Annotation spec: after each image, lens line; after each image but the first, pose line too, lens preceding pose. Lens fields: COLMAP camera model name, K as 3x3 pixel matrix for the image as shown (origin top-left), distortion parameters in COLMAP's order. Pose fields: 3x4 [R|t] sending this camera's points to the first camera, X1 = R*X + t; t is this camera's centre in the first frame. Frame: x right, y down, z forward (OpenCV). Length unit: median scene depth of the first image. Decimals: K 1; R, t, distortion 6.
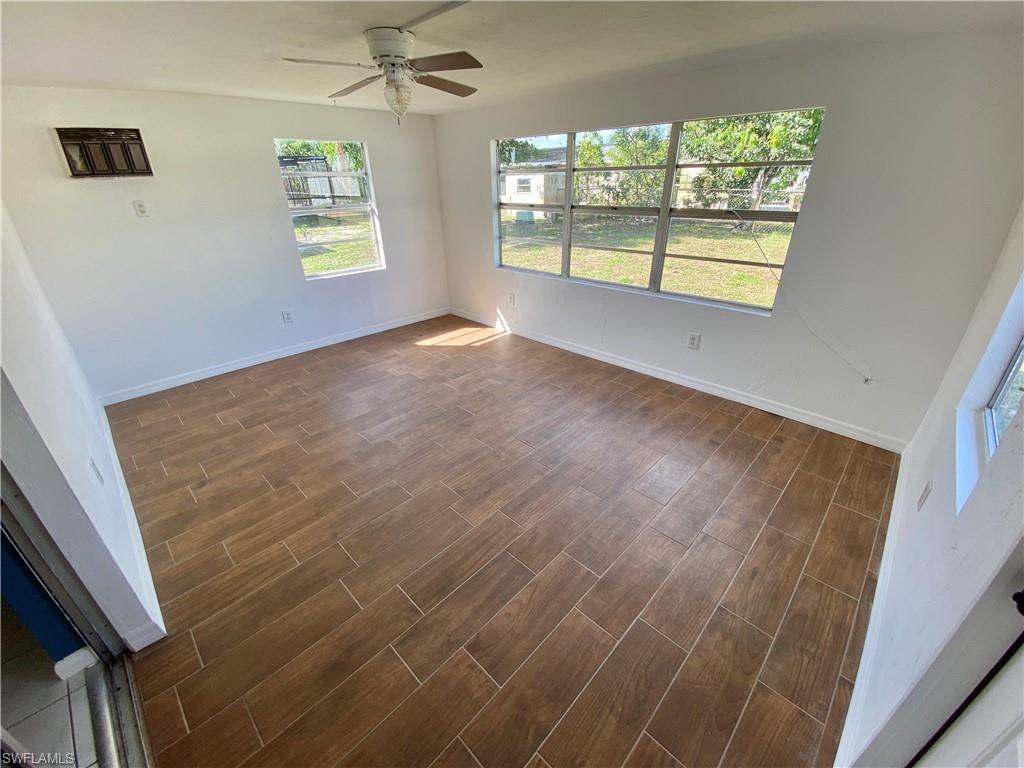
lens RADIAL K [[417.8, 0, 512.0], [0, 417.8, 384.0], [0, 0, 1]] dist [0.000058, -0.020589]
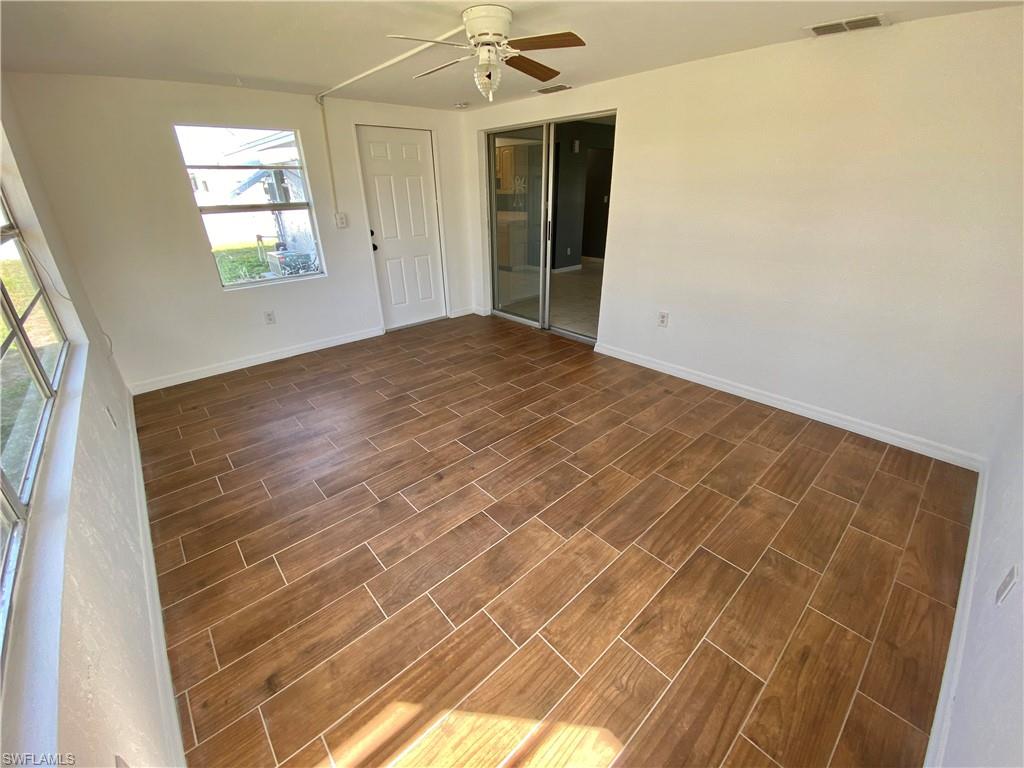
lens RADIAL K [[418.0, 0, 509.3], [0, 418.0, 386.5], [0, 0, 1]] dist [0.025458, -0.020738]
pose [[-0.997372, -0.009004, 0.071887, -0.257028], [0.050414, 0.626362, 0.777901, -0.651688], [-0.052031, 0.779481, -0.624262, 1.424414]]
